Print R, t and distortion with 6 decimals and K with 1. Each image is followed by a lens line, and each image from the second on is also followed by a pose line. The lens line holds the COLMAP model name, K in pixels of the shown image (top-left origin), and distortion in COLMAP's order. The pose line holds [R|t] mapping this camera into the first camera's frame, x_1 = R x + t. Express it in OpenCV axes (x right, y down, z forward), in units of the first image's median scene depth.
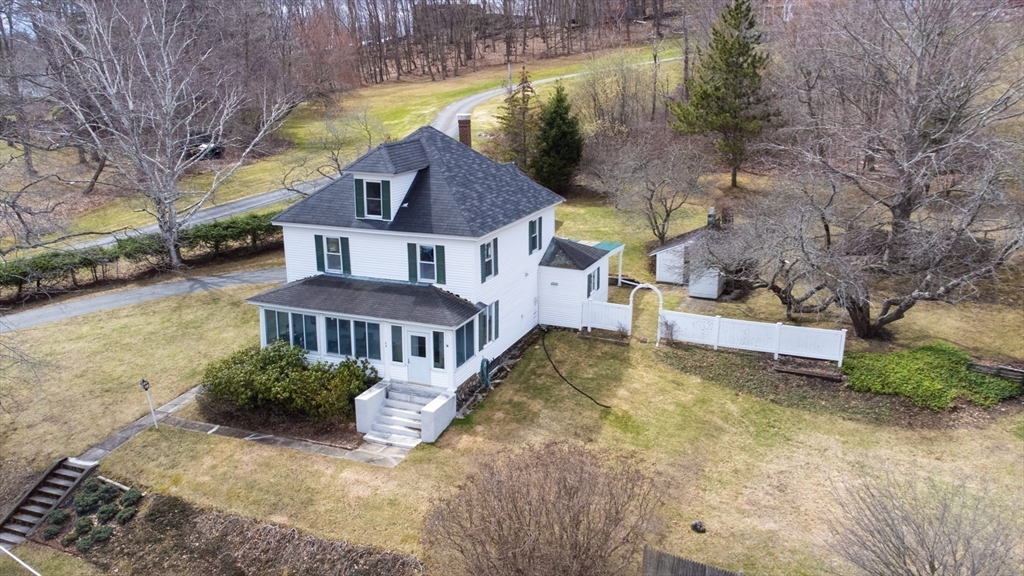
lens RADIAL K [[751.8, 0, 512.0], [0, 751.8, 288.0], [0, 0, 1]] dist [0.049601, -0.000430]
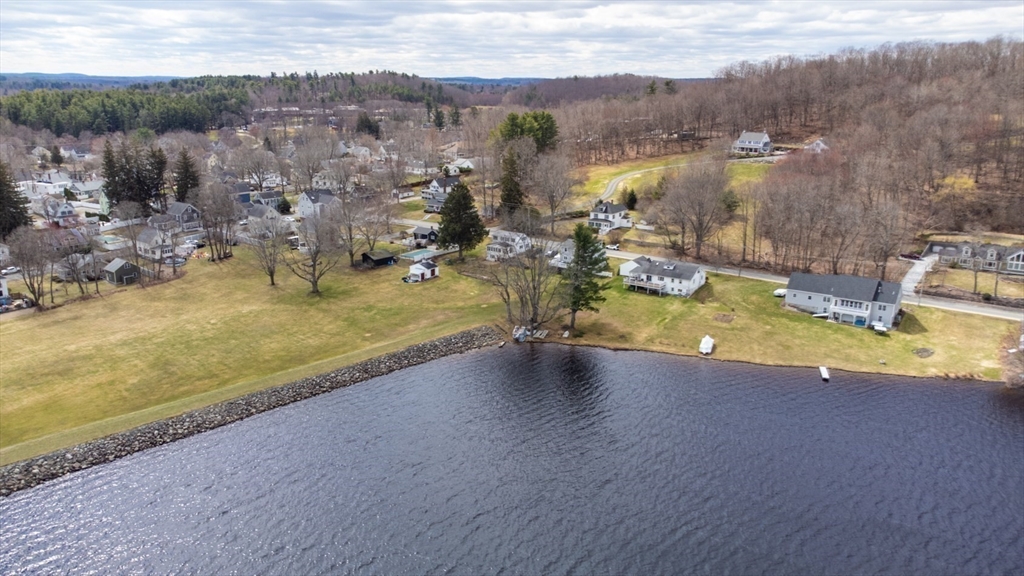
lens RADIAL K [[751.8, 0, 512.0], [0, 751.8, 288.0], [0, 0, 1]] dist [0.049601, -0.000430]
pose [[0.975339, 0.055118, -0.213717, 0.726938], [-0.054742, 0.998471, 0.007682, 0.780935], [0.213813, 0.004207, 0.976865, -7.753224]]
